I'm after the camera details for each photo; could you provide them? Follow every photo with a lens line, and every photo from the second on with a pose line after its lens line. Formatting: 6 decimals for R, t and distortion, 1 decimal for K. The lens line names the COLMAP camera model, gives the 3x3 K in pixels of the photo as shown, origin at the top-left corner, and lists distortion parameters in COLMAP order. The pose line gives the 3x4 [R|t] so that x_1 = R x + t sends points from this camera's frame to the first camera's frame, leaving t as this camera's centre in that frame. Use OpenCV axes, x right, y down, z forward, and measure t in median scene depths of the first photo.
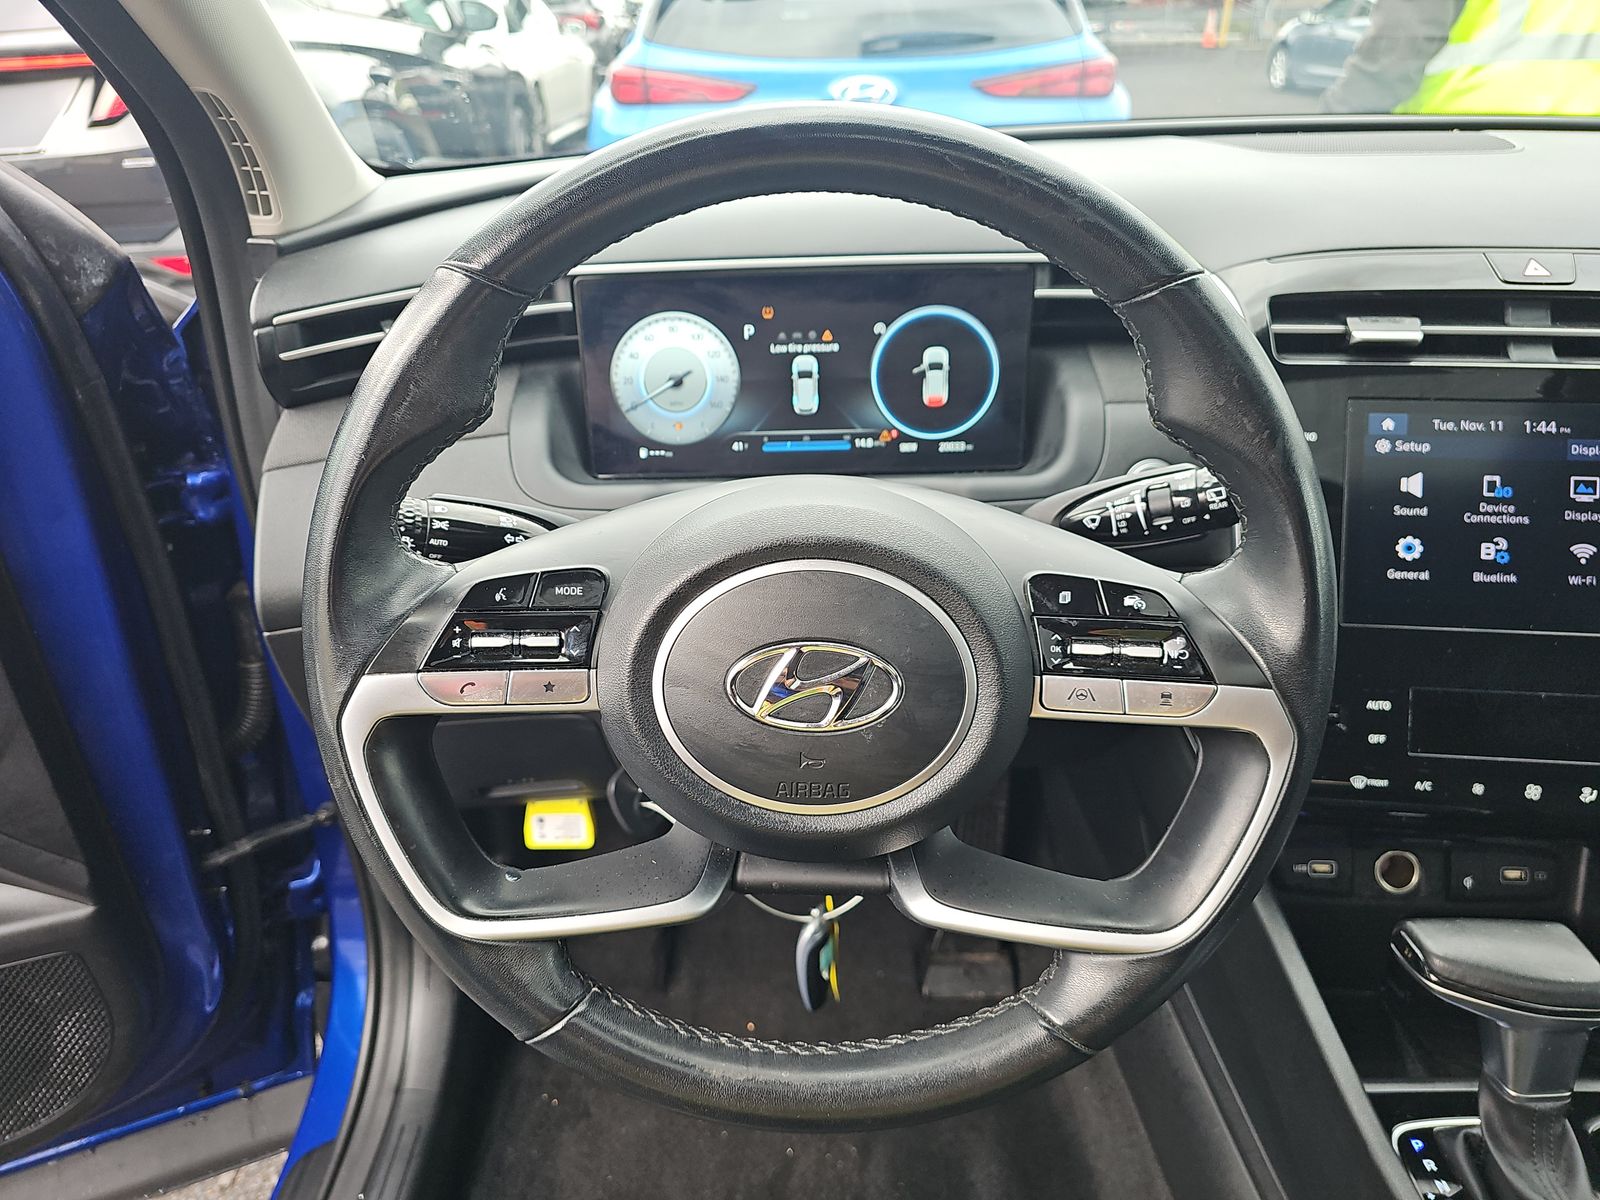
lens RADIAL K [[1062.8, 0, 790.9], [0, 1062.8, 606.2], [0, 0, 1]] dist [0.019899, -0.034048]
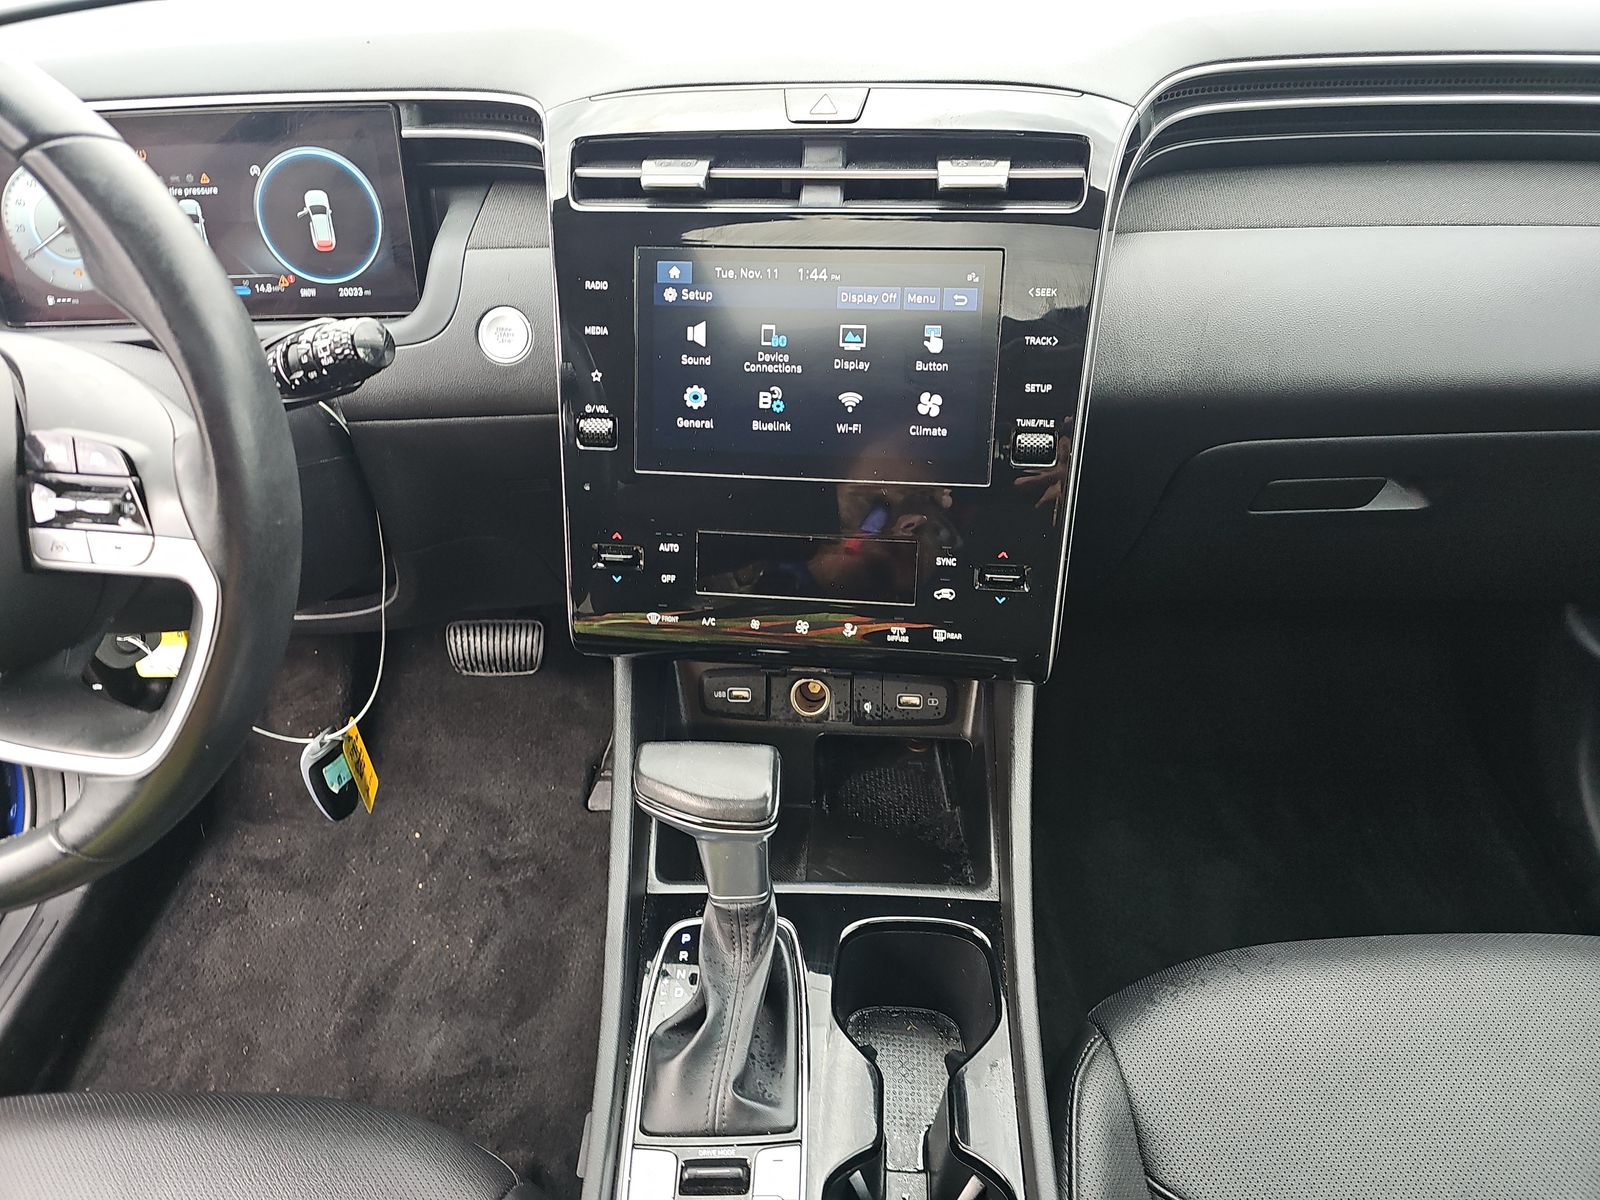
lens RADIAL K [[1062.8, 0, 795.1], [0, 1062.8, 605.7], [0, 0, 1]] dist [0.019899, -0.034048]
pose [[0.999960, -0.003871, -0.008050, 0.674365], [0.005149, 0.986205, 0.165449, -0.024407], [0.007298, -0.165484, 0.986185, -0.053034]]
